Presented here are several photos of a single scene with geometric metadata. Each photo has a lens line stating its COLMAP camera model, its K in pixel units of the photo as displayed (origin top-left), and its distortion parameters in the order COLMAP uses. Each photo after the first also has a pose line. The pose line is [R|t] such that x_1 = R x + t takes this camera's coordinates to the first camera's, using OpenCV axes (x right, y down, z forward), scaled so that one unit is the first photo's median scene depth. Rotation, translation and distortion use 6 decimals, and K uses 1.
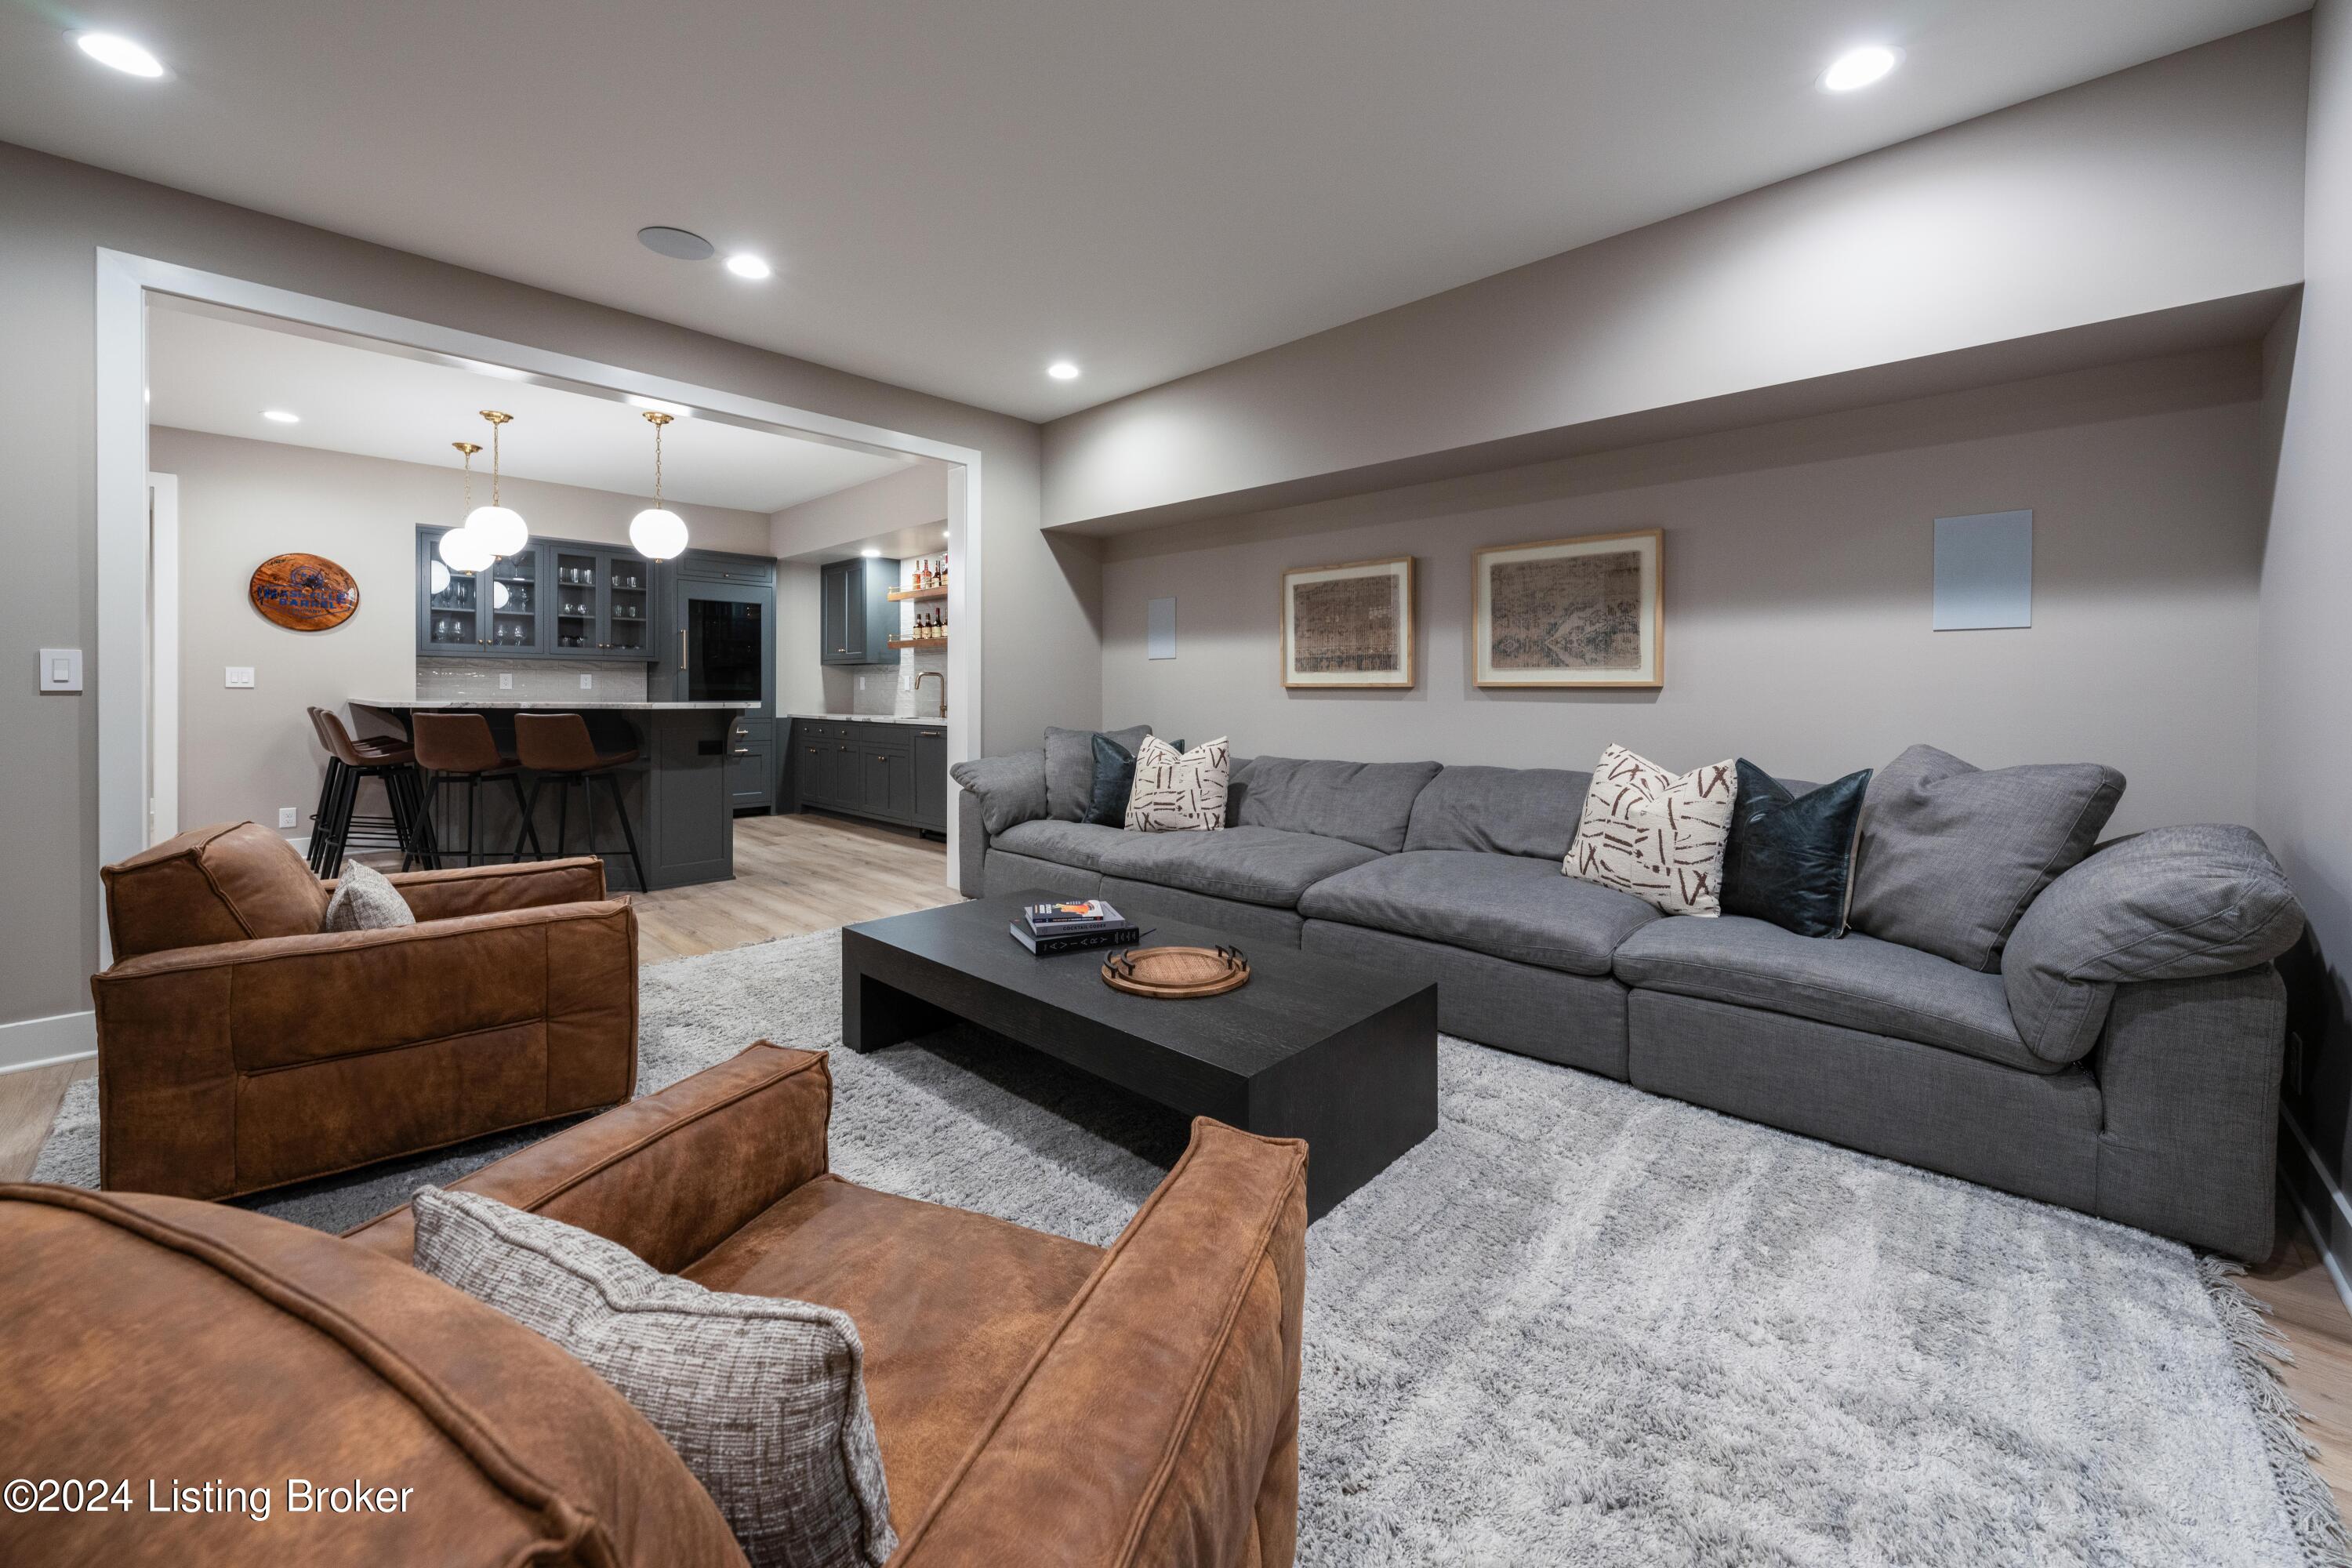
lens RADIAL K [[894.8, 0, 1171.3], [0, 894.8, 693.8], [0, 0, 1]] dist [-0.000082, -0.000026]
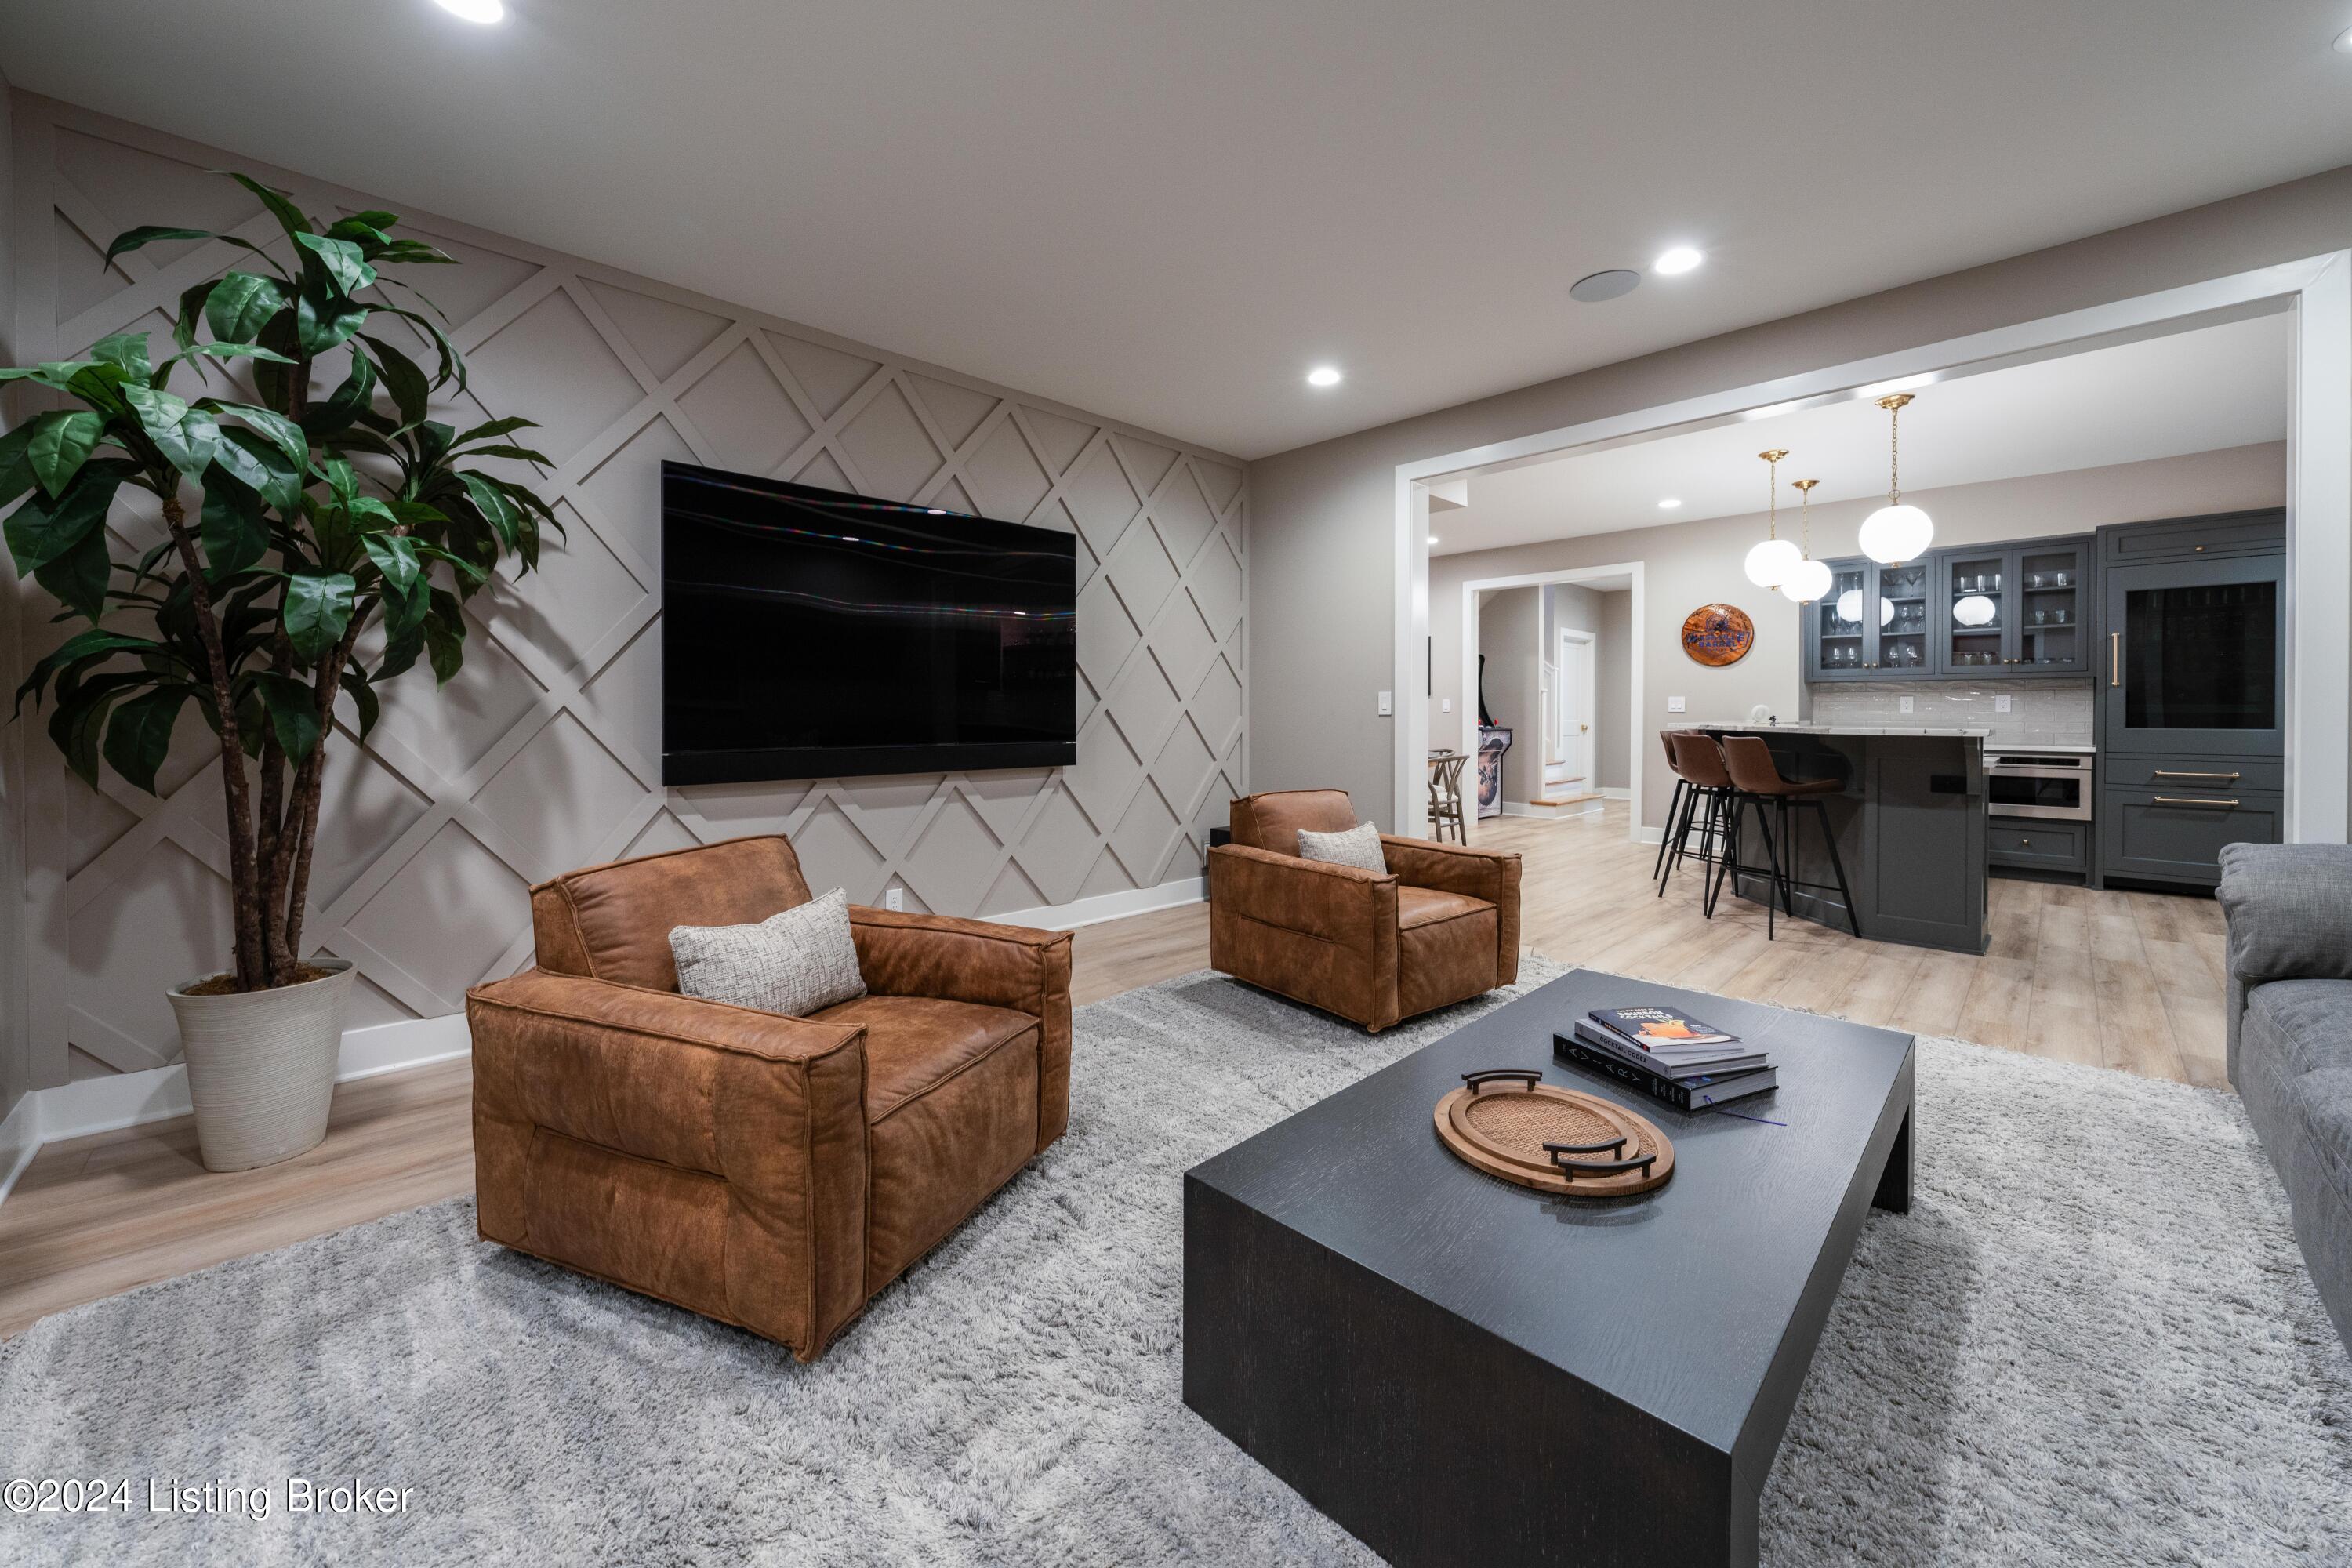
lens RADIAL K [[869.1, 0, 1177.8], [0, 869.1, 722.0], [0, 0, 1]] dist [0.000679, 0.000052]
pose [[-0.020437, 0.007823, -0.999761, 0.250154], [-0.002514, 0.999966, 0.007876, -0.000710], [0.999788, 0.002674, -0.020417, 0.275962]]
